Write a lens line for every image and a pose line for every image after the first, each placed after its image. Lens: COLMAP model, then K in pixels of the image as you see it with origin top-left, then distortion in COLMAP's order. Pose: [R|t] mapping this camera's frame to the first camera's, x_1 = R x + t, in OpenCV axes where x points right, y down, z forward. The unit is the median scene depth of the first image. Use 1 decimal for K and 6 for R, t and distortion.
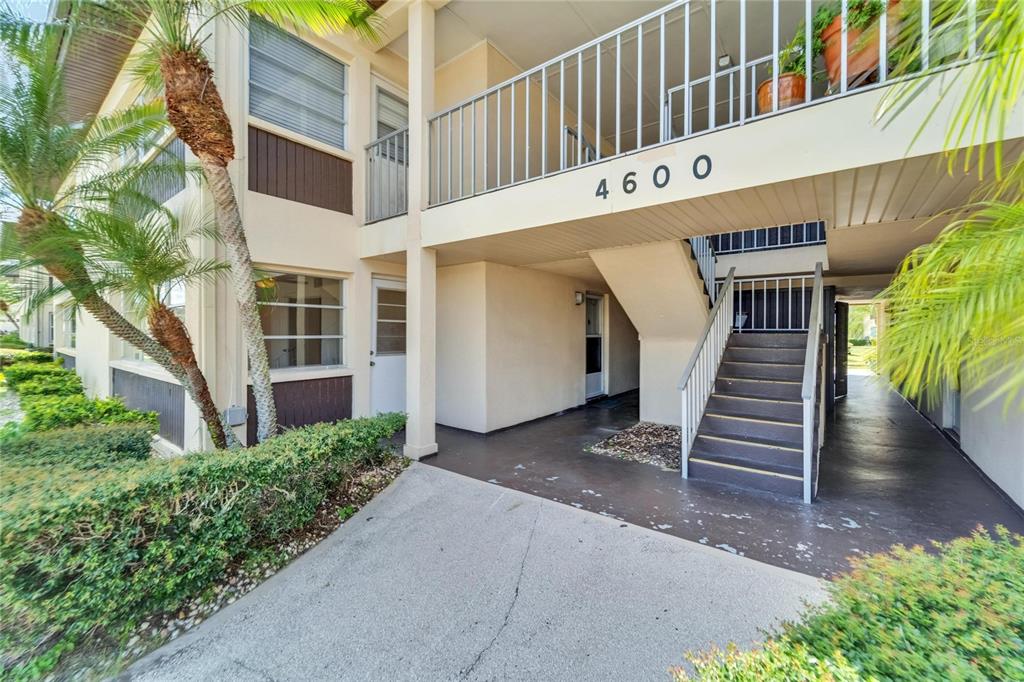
lens RADIAL K [[420.9, 0, 498.0], [0, 420.9, 338.5], [0, 0, 1]] dist [-0.001323, -0.000295]
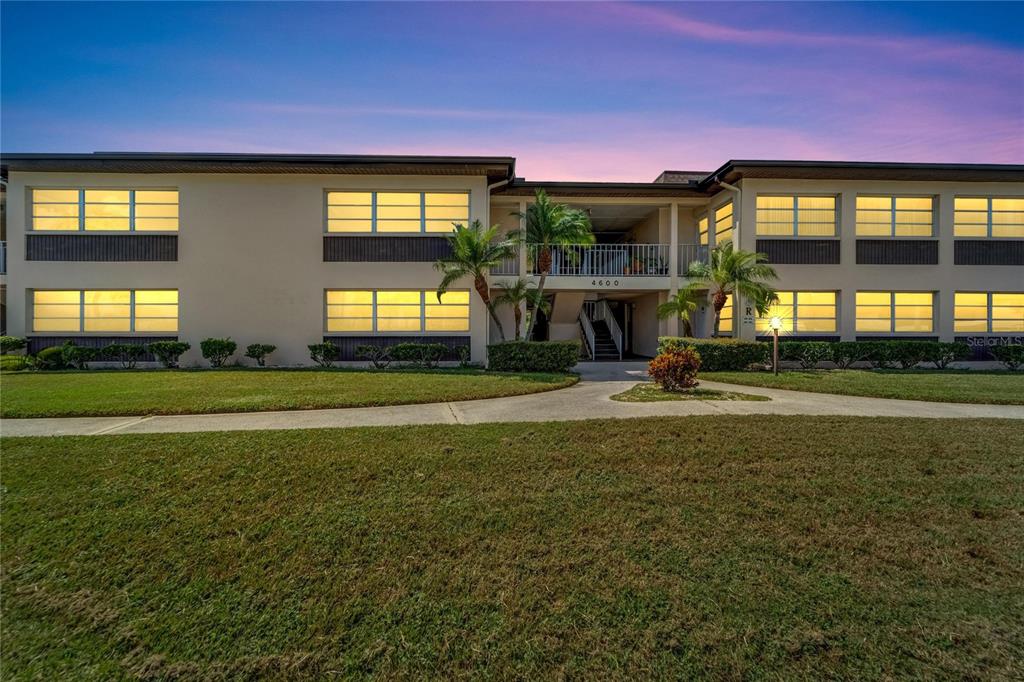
lens RADIAL K [[429.6, 0, 504.3], [0, 429.6, 330.3], [0, 0, 1]] dist [-0.000814, -0.000672]
pose [[0.766310, 0.009944, 0.642394, -2.041199], [0.010539, 0.999551, -0.028044, 0.137140], [-0.642384, 0.028261, 0.765862, -1.063769]]
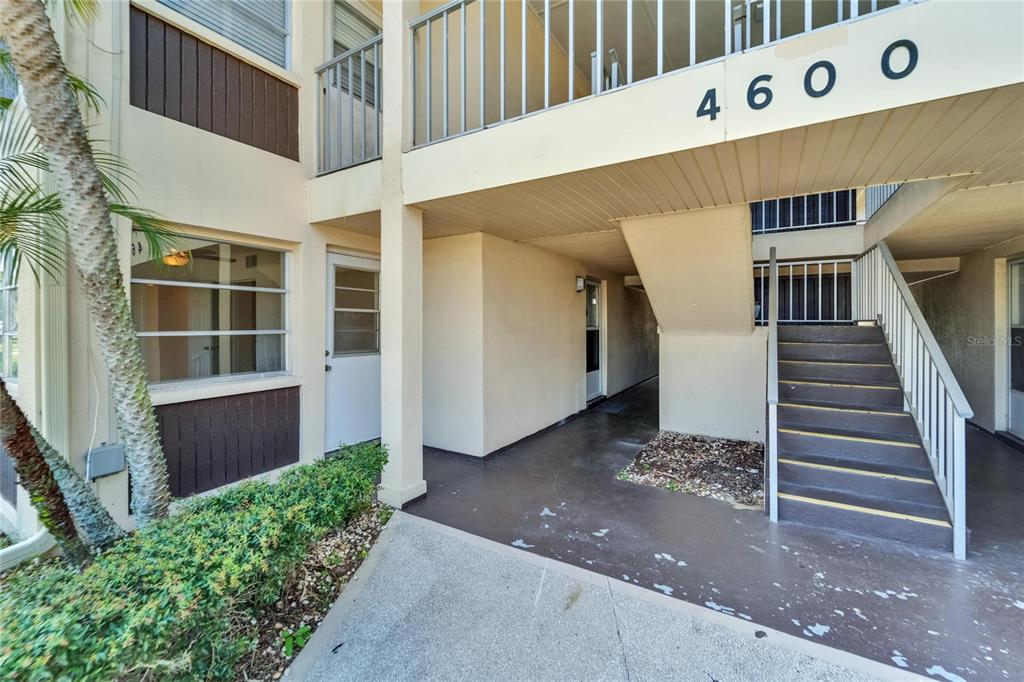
lens RADIAL K [[429.6, 0, 504.3], [0, 429.6, 330.3], [0, 0, 1]] dist [-0.000814, -0.000672]
pose [[0.992631, -0.004130, 0.121103, -0.098366], [0.004040, 0.999991, 0.000986, -0.006831], [-0.121106, -0.000490, 0.992639, 0.256502]]
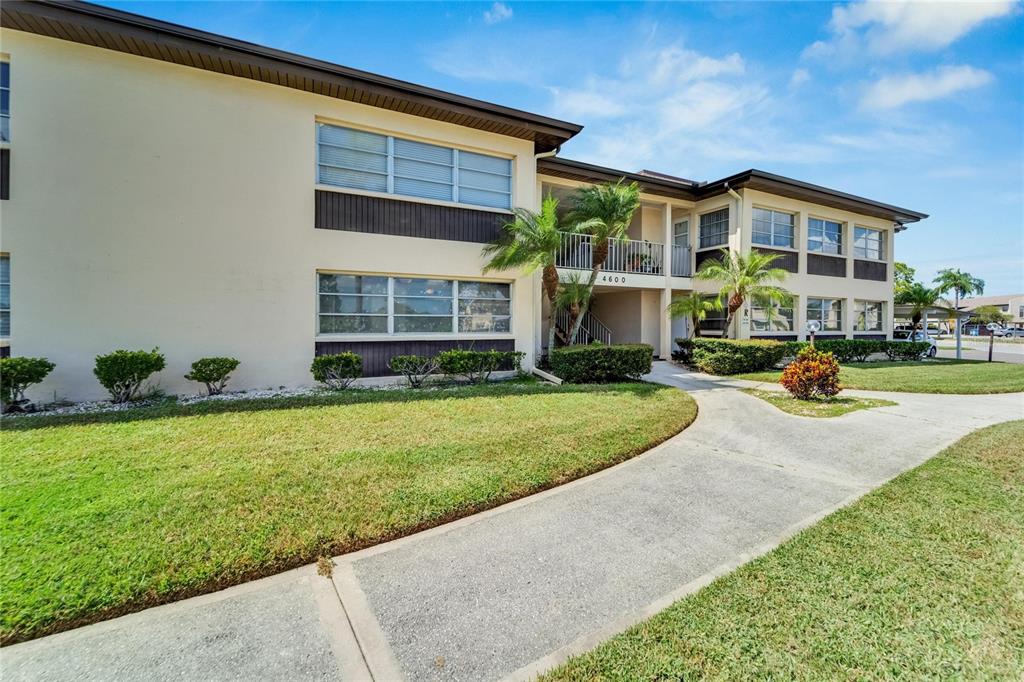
lens RADIAL K [[429.6, 0, 504.3], [0, 429.6, 330.3], [0, 0, 1]] dist [-0.000814, -0.000672]
pose [[0.413443, -0.012847, 0.910439, -2.436040], [0.013556, 0.999876, 0.007953, 0.042296], [-0.910429, 0.009054, 0.413567, 0.154230]]
